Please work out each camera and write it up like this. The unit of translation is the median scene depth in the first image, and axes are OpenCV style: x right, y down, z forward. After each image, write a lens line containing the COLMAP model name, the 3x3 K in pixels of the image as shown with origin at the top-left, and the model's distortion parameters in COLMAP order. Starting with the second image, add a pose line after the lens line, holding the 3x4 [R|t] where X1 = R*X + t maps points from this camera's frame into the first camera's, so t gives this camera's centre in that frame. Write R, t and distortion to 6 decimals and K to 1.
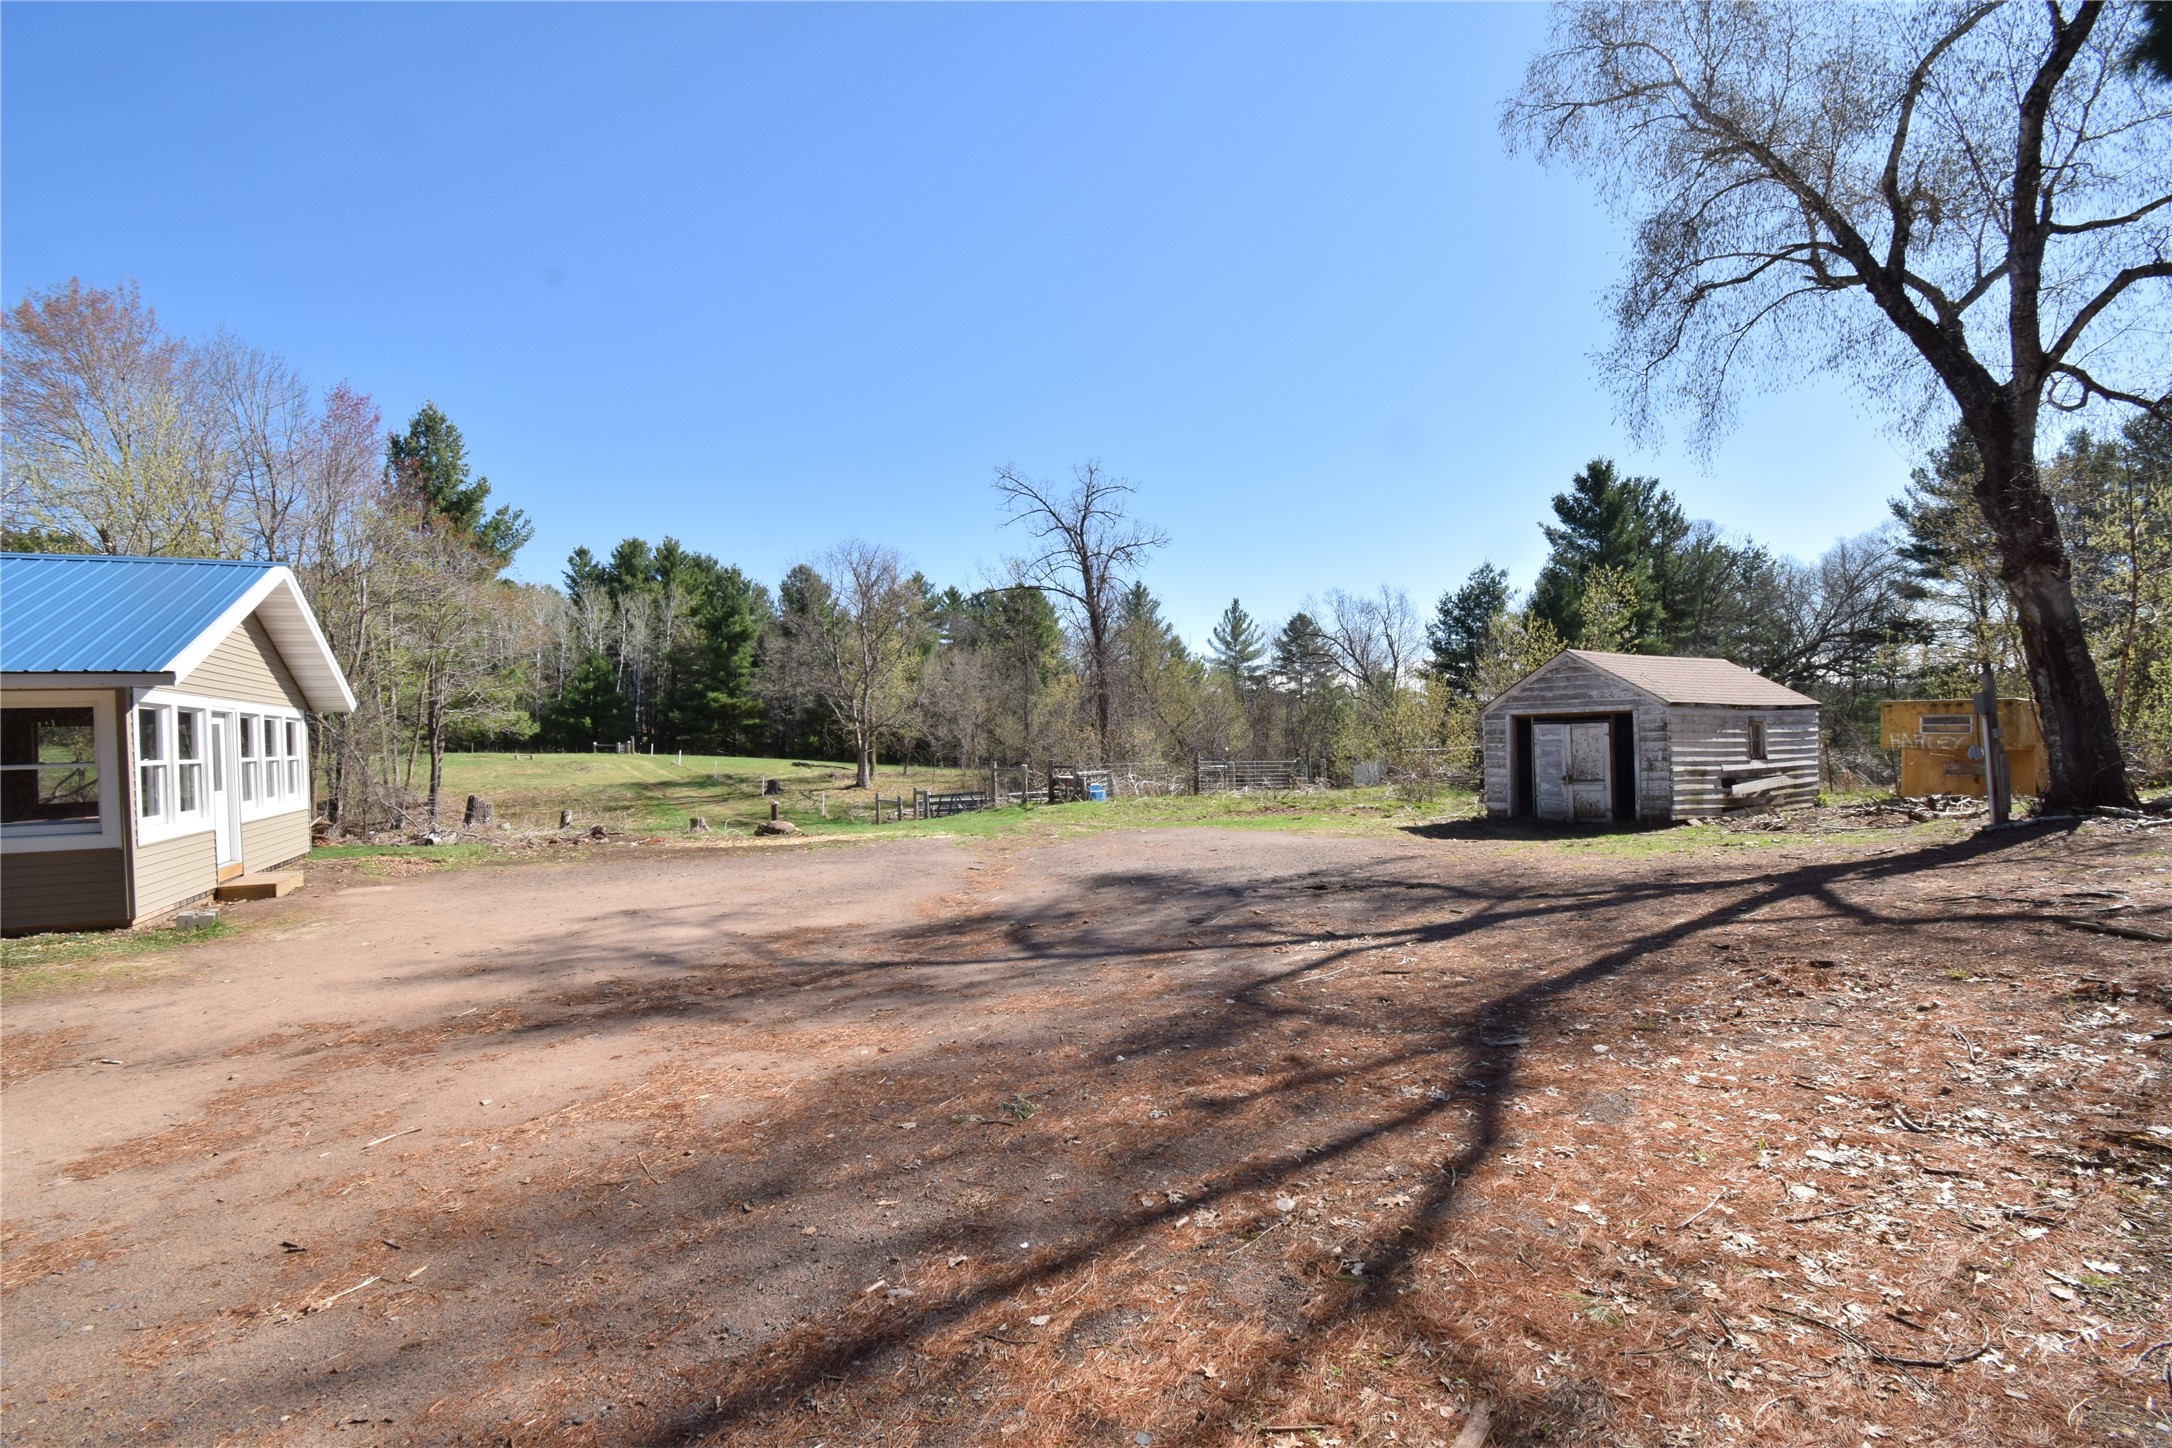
lens RADIAL K [[880.9, 0, 1126.9], [0, 880.9, 745.1], [0, 0, 1]] dist [-0.035076, -0.004861]
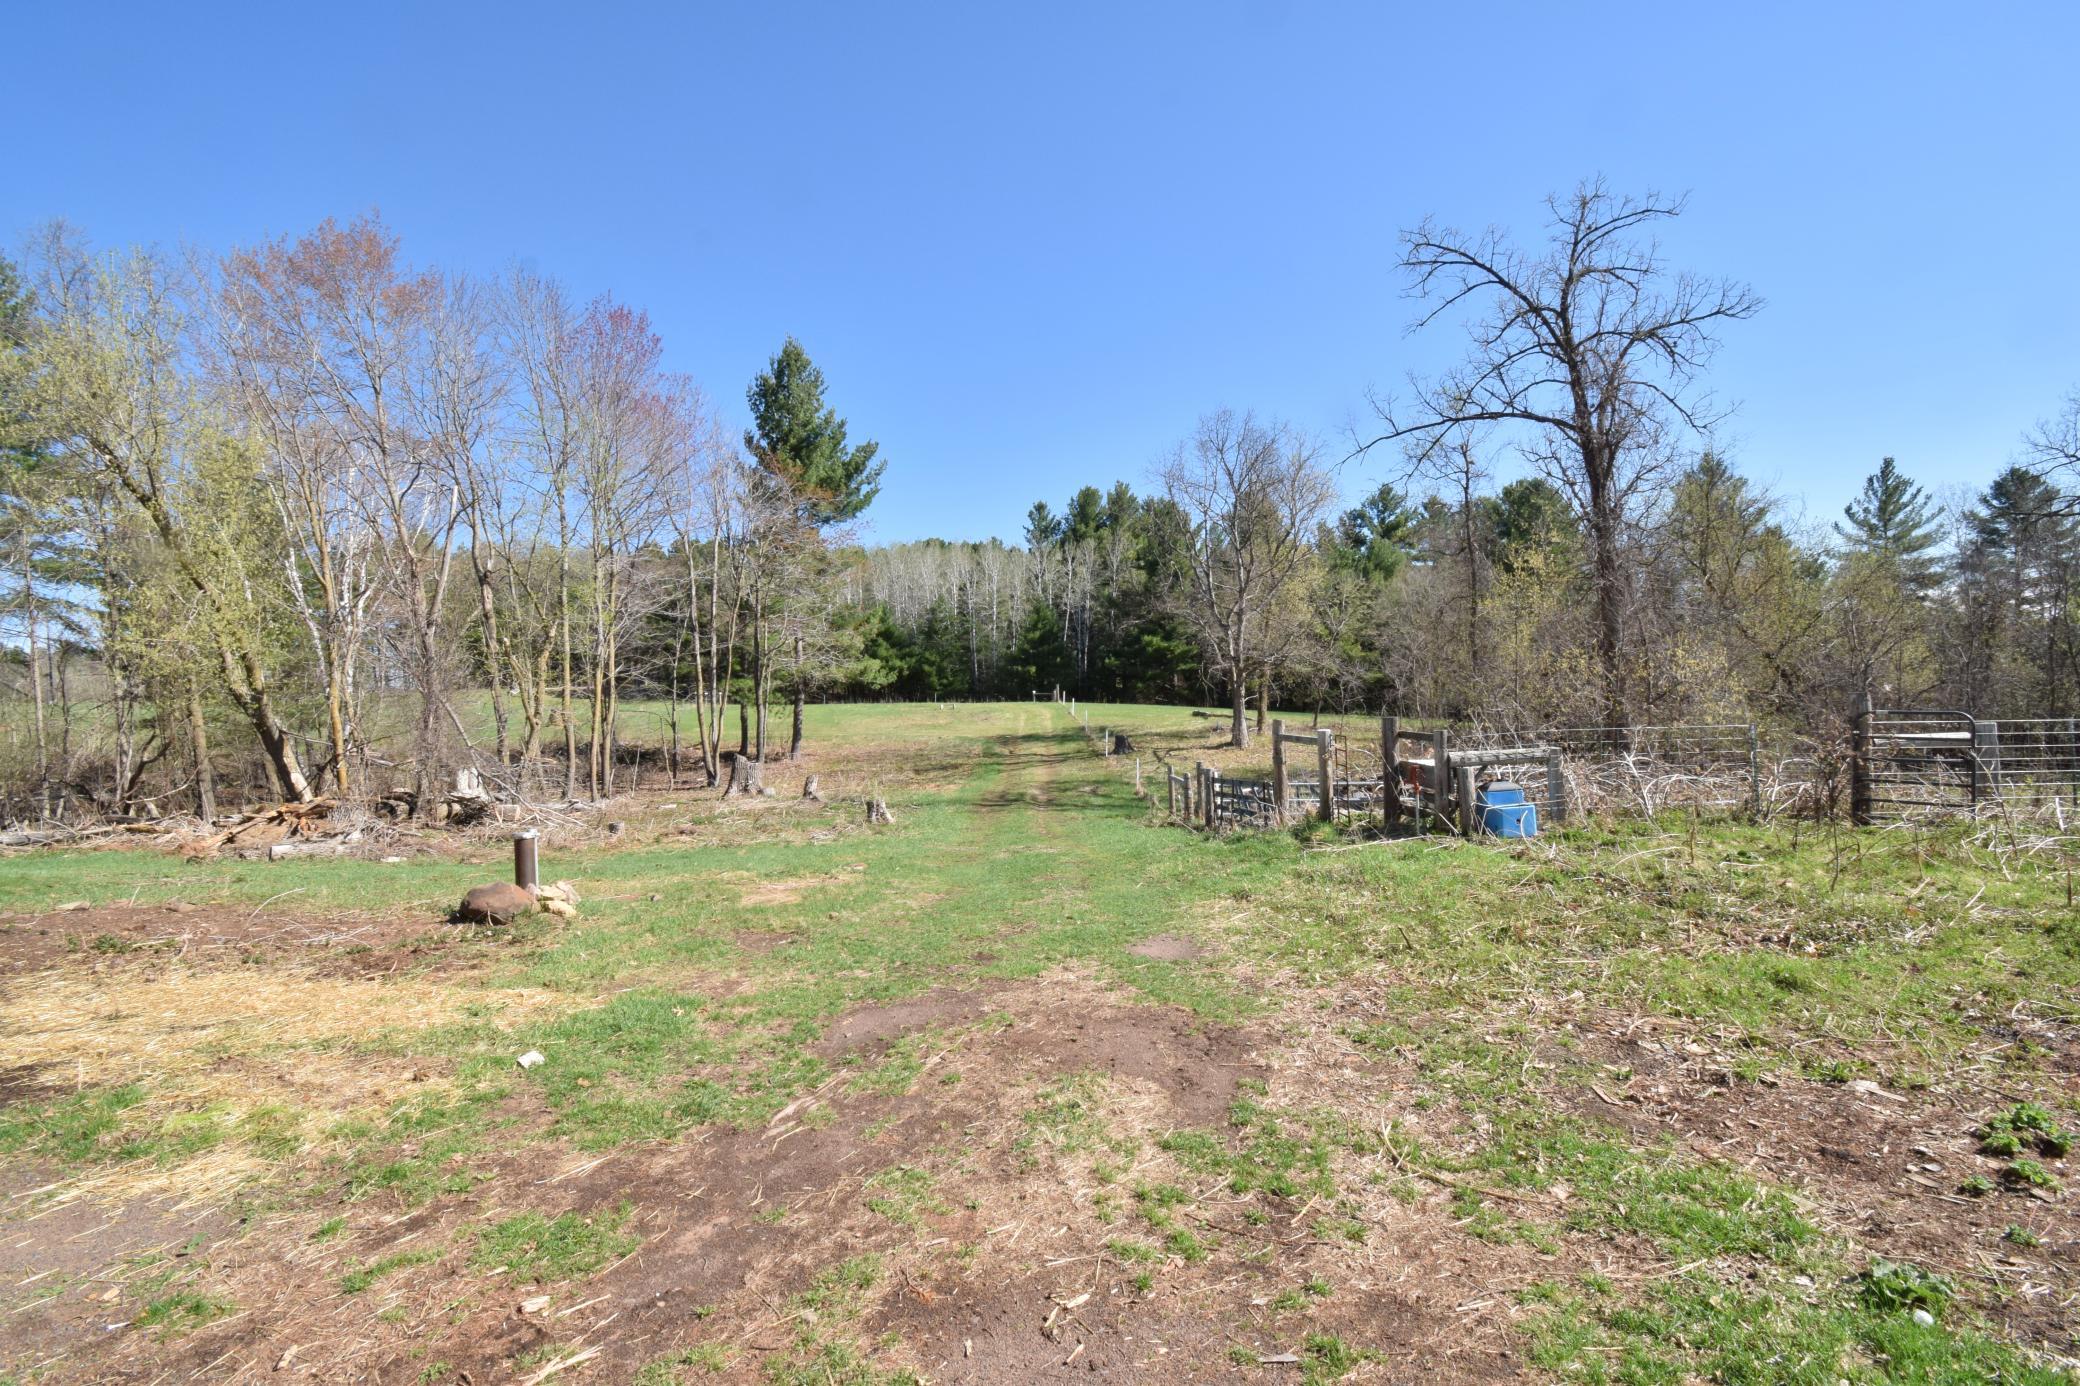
lens RADIAL K [[835.3, 0, 1078.5], [0, 835.3, 715.8], [0, 0, 1]] dist [-0.027729, -0.005860]
pose [[0.795503, 0.003903, -0.605938, 0.012202], [0.014450, 0.999573, 0.025408, 0.001703], [0.605778, -0.028968, 0.795106, 0.230942]]
